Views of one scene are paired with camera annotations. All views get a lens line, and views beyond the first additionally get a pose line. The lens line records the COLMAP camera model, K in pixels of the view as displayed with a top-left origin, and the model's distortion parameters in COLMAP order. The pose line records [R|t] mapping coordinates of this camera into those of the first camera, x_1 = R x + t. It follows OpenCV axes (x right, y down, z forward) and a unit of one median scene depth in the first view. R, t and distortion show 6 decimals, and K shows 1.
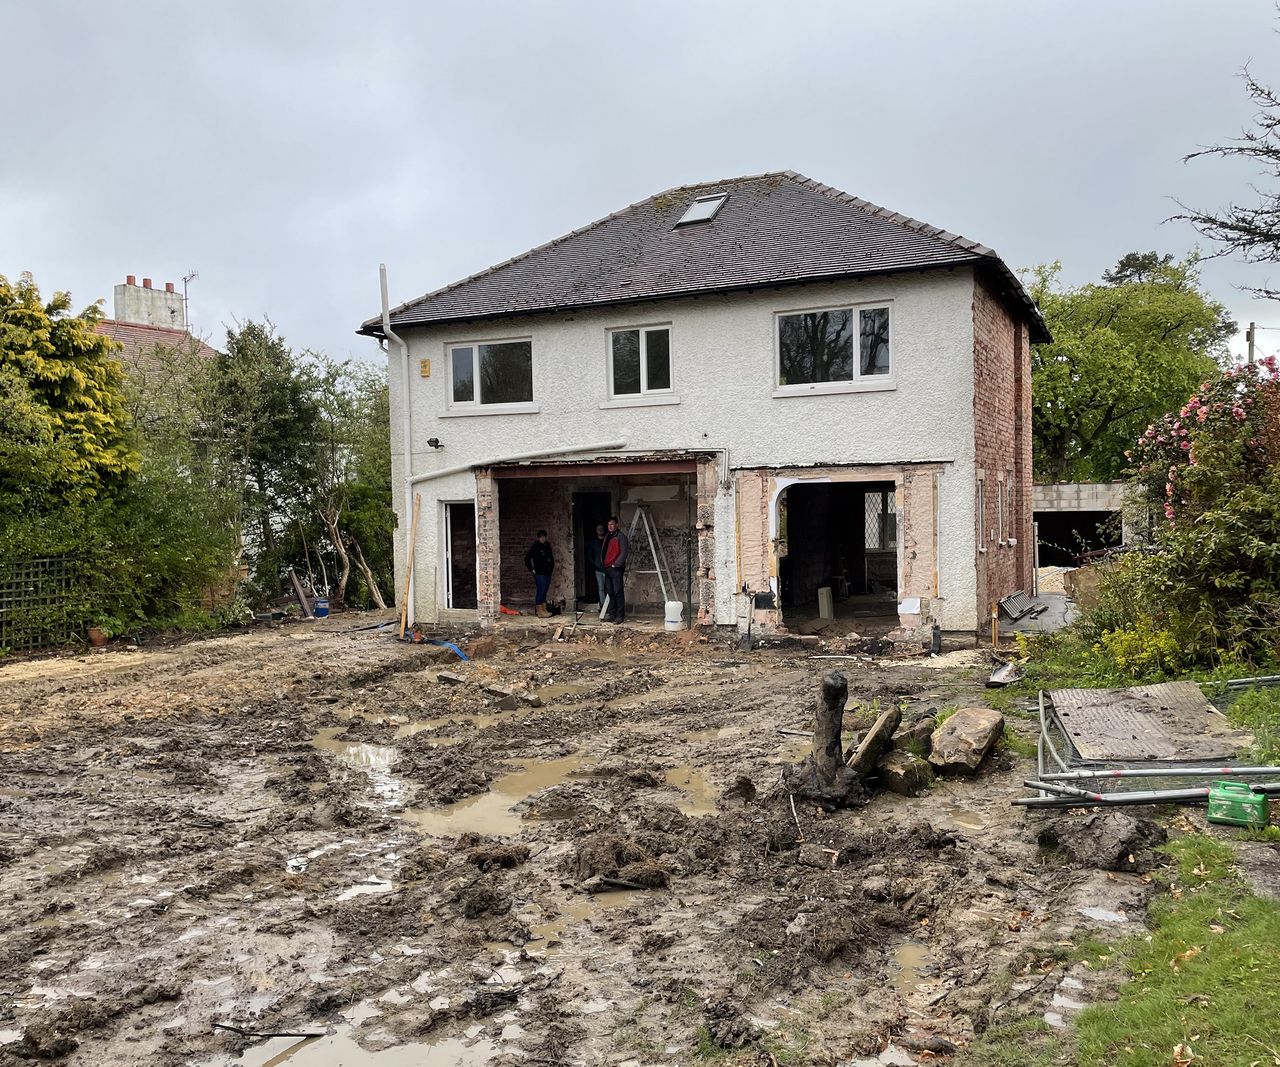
lens RADIAL K [[1057.3, 0, 640.0], [0, 1057.3, 533.5], [0, 0, 1]] dist [0.093326, -0.124256]
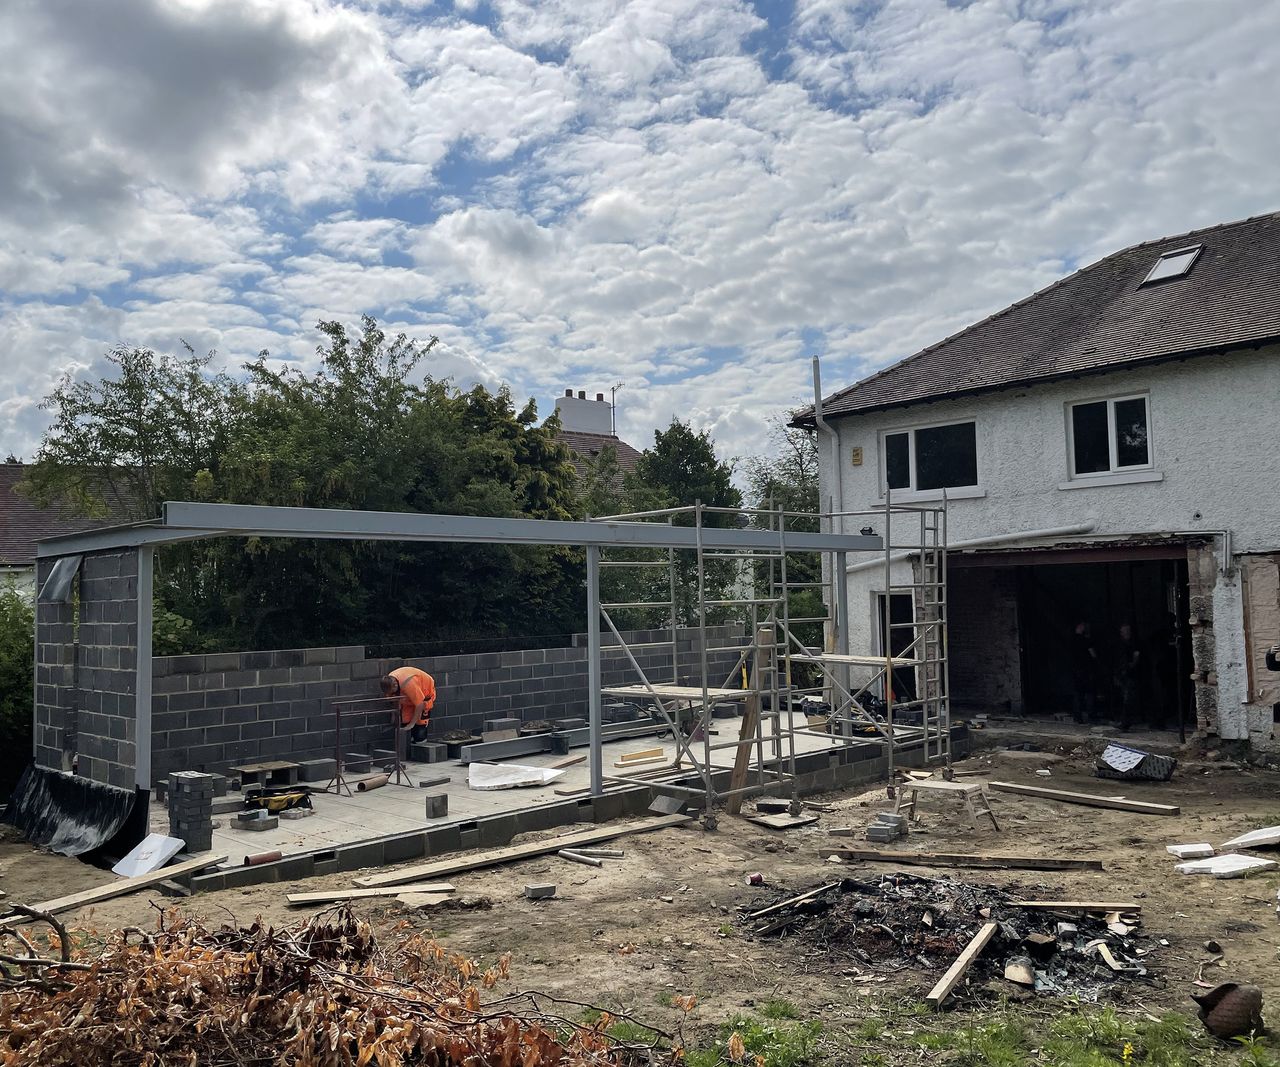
lens RADIAL K [[1057.3, 0, 640.0], [0, 1057.3, 533.5], [0, 0, 1]] dist [0.093326, -0.124256]
pose [[0.940258, -0.021580, -0.339779, -0.062735], [-0.007540, 0.996425, -0.084150, -0.001357], [0.340380, 0.081685, 0.936733, 0.025881]]
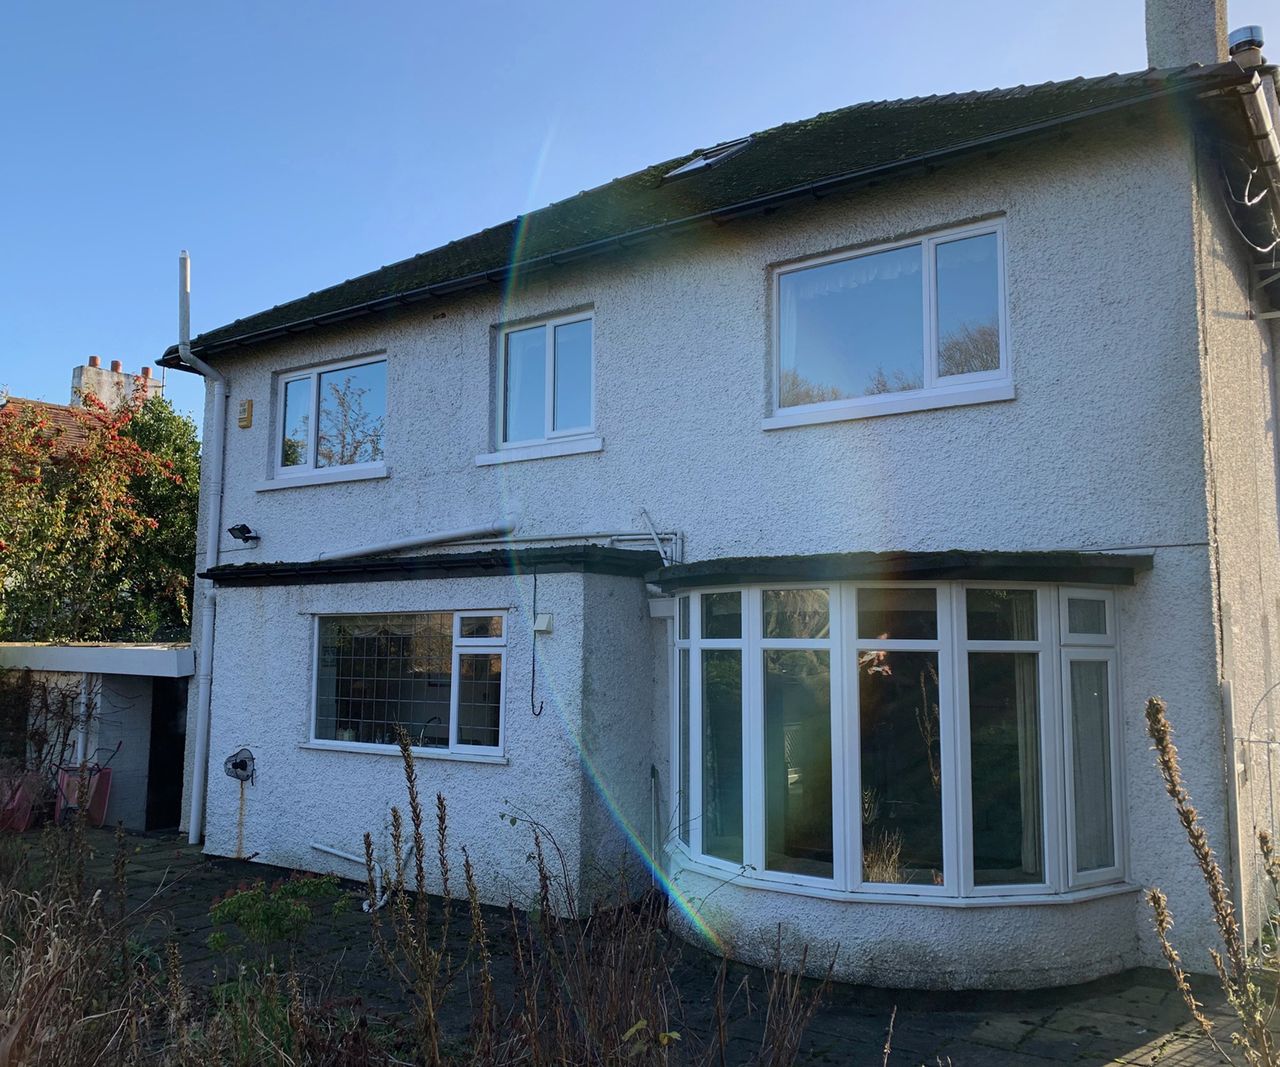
lens RADIAL K [[1080.9, 0, 640.0], [0, 1080.9, 533.5], [0, 0, 1]] dist [0.050742, -0.001390]
pose [[0.985088, 0.006712, -0.171923, 0.138661], [-0.030041, 0.990599, -0.133456, -0.009136], [0.169411, 0.136630, 0.976029, 0.446069]]
